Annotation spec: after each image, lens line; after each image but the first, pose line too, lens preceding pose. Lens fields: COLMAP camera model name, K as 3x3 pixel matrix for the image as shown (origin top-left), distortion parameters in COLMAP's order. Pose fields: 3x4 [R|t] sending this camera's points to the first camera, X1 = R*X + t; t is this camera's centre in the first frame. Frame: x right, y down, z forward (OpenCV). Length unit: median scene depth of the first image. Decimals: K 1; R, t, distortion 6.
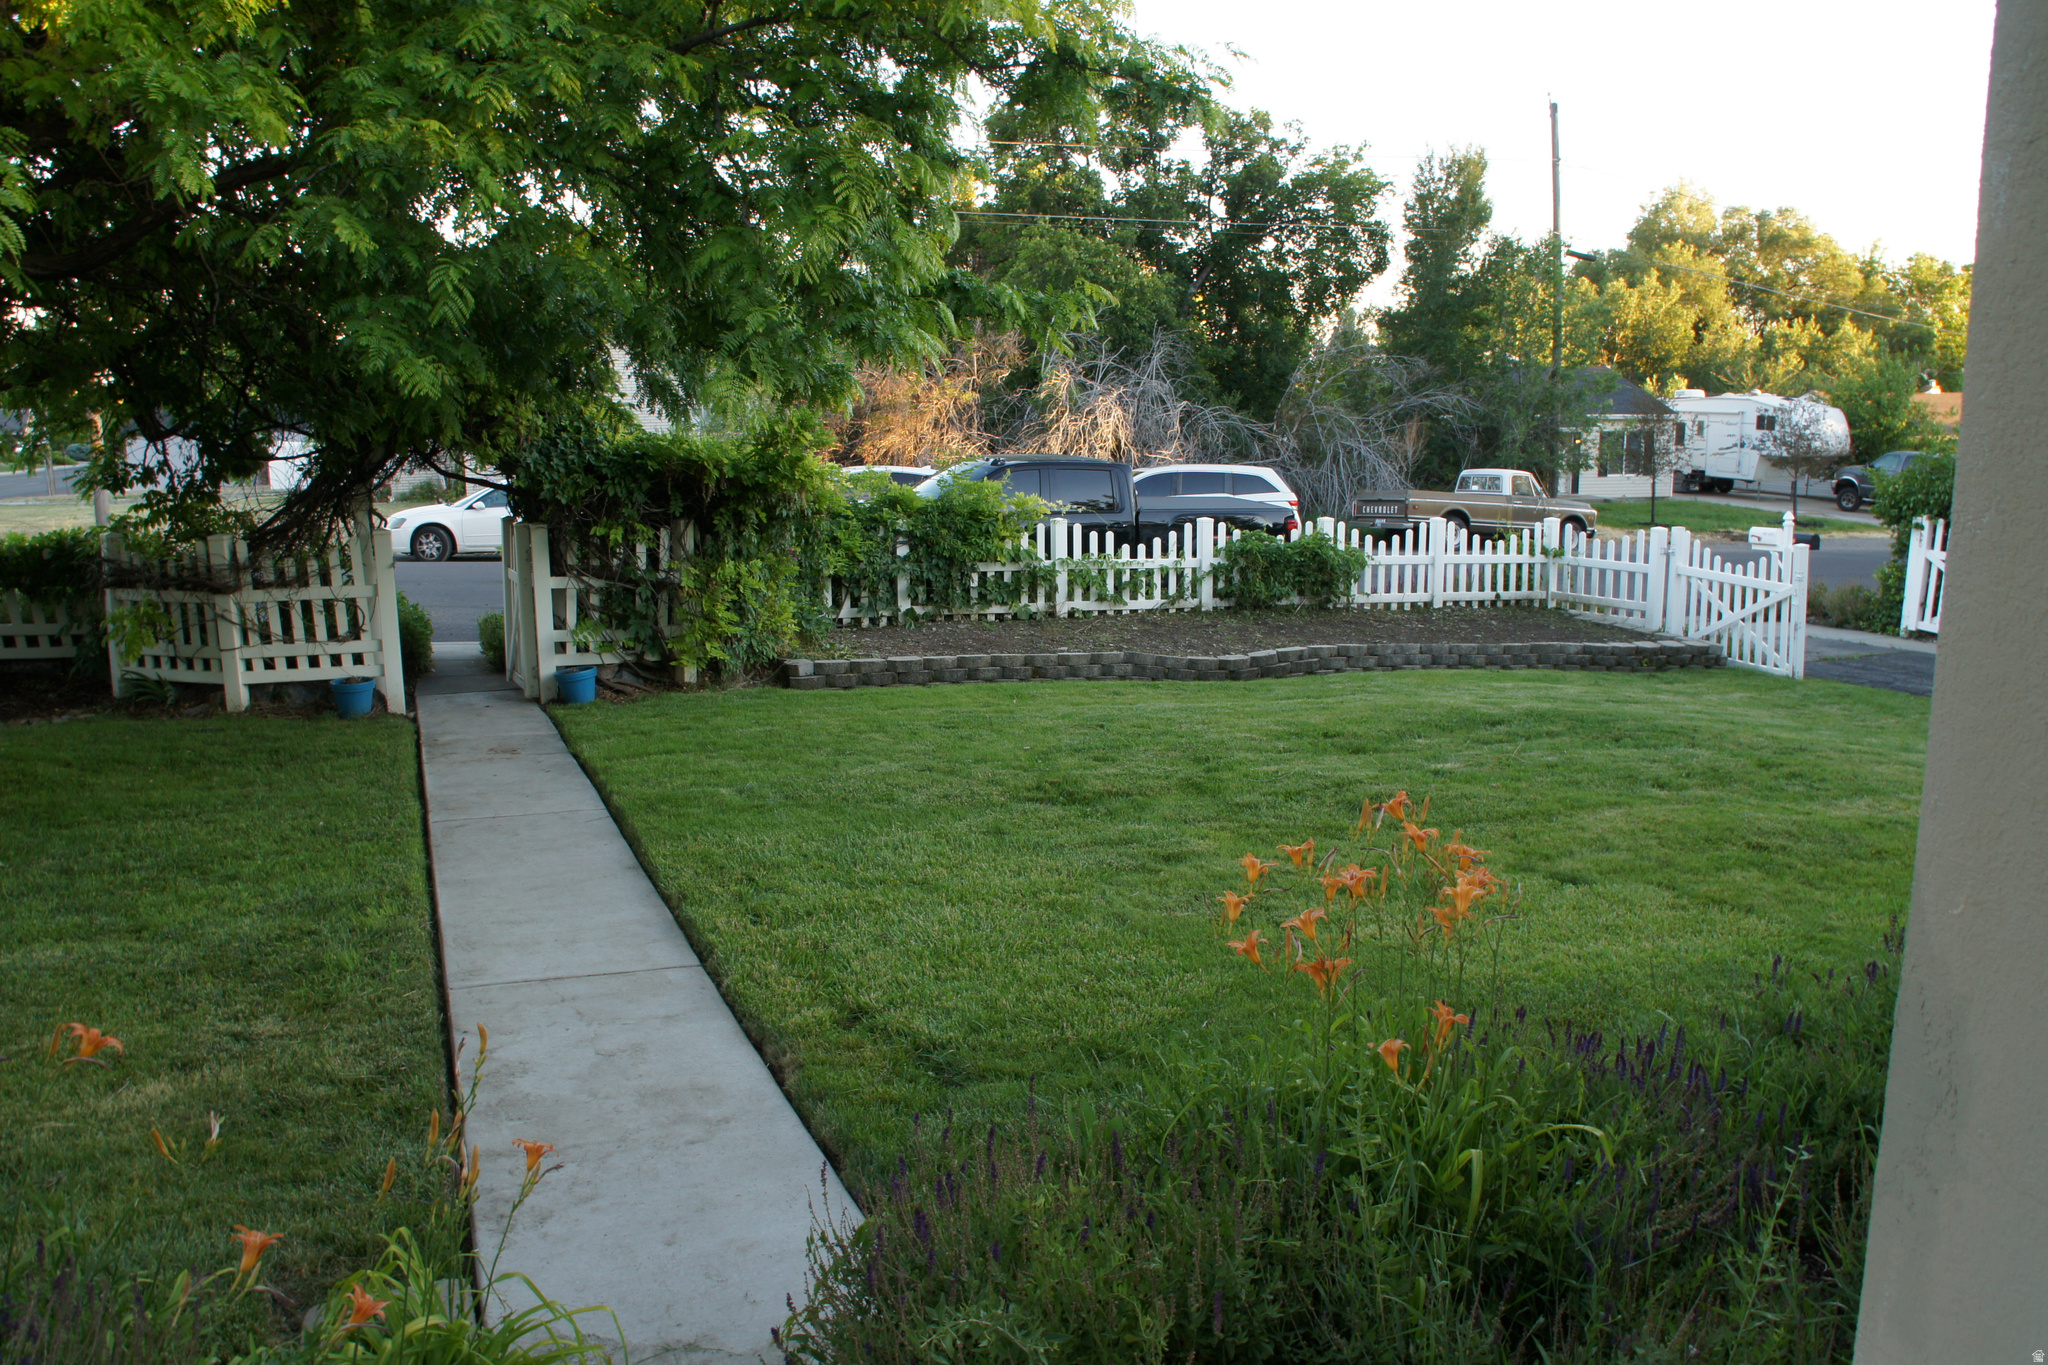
lens RADIAL K [[1683.7, 0, 1026.2], [0, 1683.7, 706.4], [0, 0, 1]] dist [-0.157534, 0.128213]
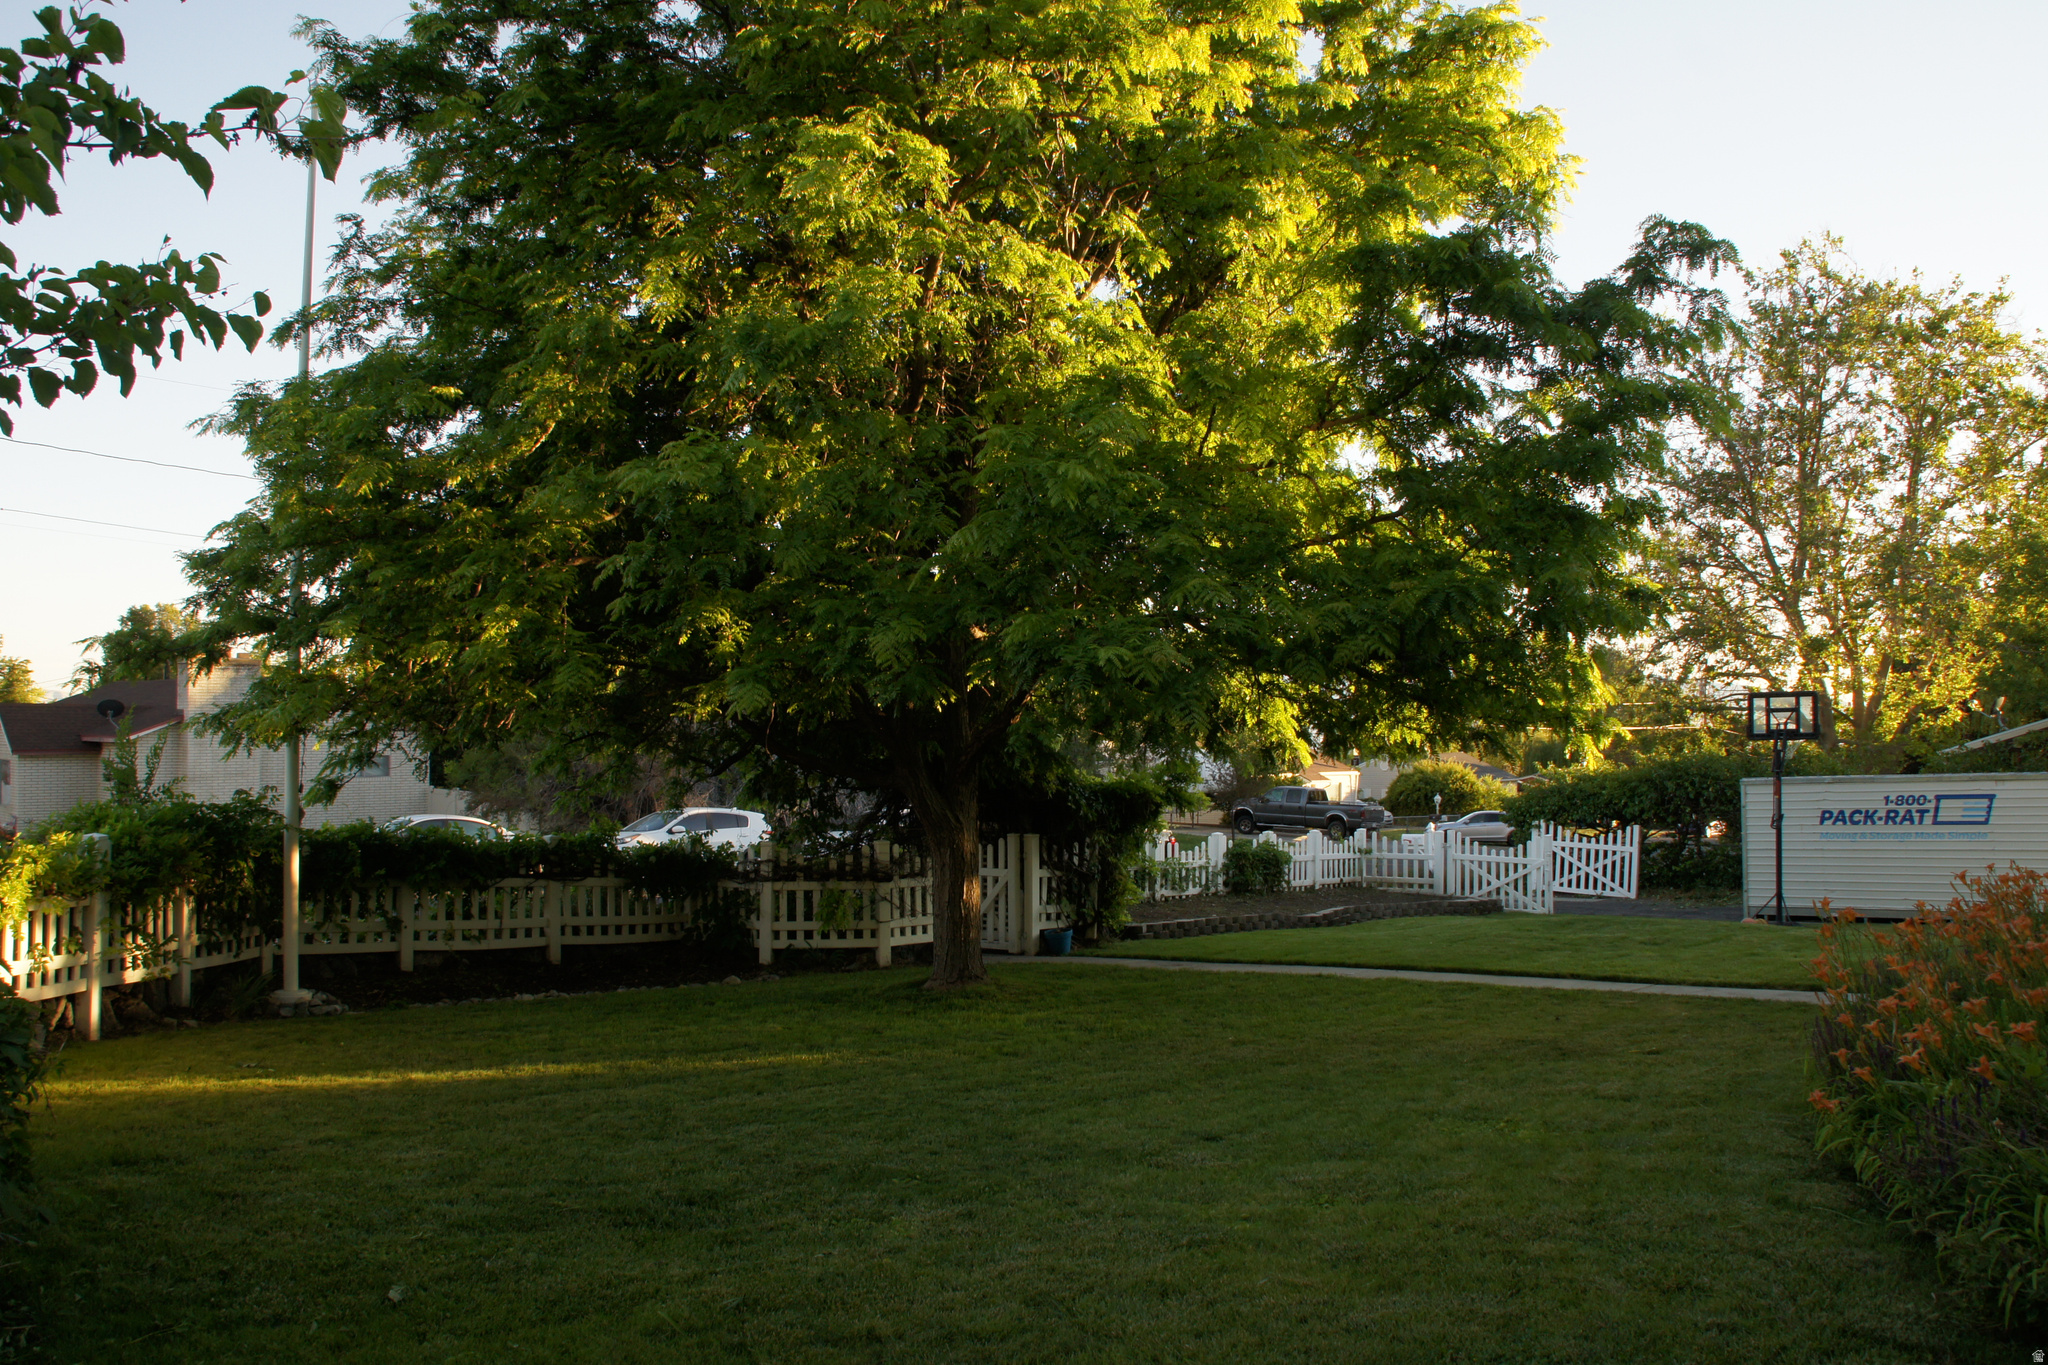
lens RADIAL K [[1683.7, 0, 1026.2], [0, 1683.7, 706.4], [0, 0, 1]] dist [-0.157534, 0.128213]
pose [[0.889658, 0.013390, 0.456432, -0.741235], [0.082795, 0.978271, -0.190079, 0.049295], [-0.449059, 0.206896, 0.869218, -0.259264]]
